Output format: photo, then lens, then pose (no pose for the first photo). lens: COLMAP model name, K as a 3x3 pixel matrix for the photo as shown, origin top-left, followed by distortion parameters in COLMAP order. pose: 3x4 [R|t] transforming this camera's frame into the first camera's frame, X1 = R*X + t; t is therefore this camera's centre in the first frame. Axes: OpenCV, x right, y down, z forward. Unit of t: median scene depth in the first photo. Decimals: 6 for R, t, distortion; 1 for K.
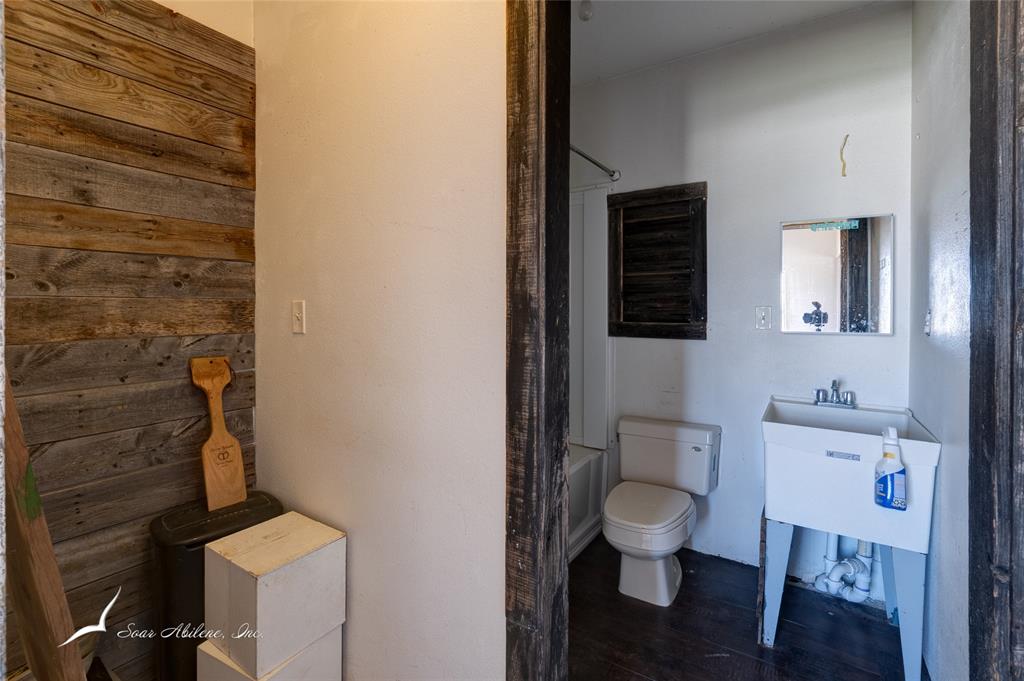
lens RADIAL K [[454.1, 0, 512.0], [0, 454.1, 340.5], [0, 0, 1]] dist [-0.001695, 0.000400]
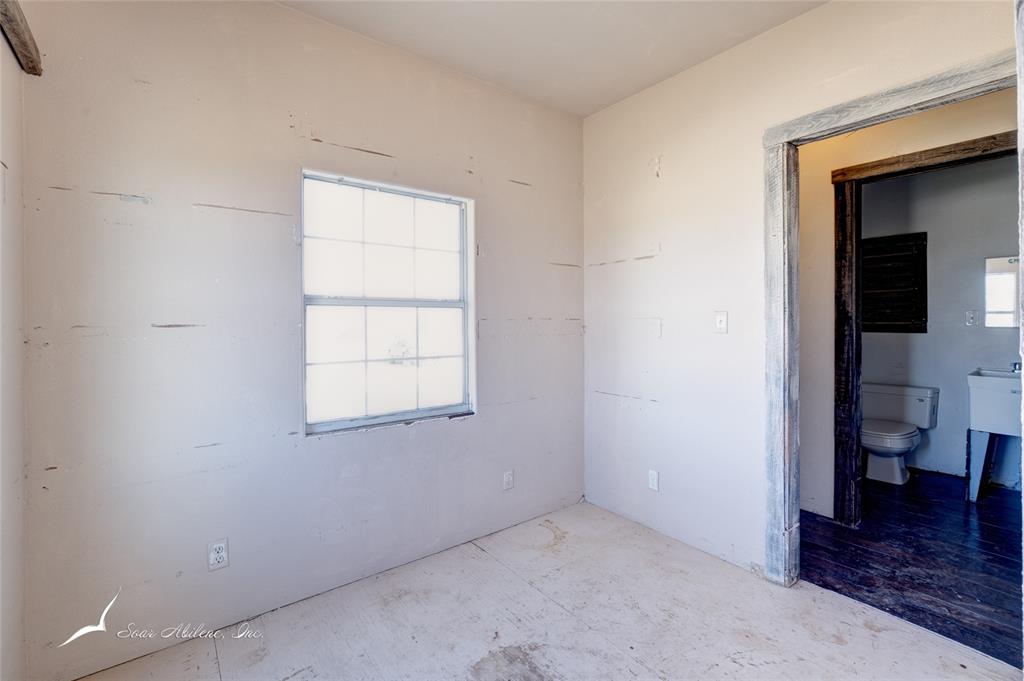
lens RADIAL K [[454.1, 0, 512.0], [0, 454.1, 340.5], [0, 0, 1]] dist [-0.001695, 0.000400]
pose [[0.948193, 0.001538, -0.317691, -0.922704], [-0.005353, 0.999924, -0.011138, 0.106038], [0.317650, 0.012261, 0.948129, -1.998539]]
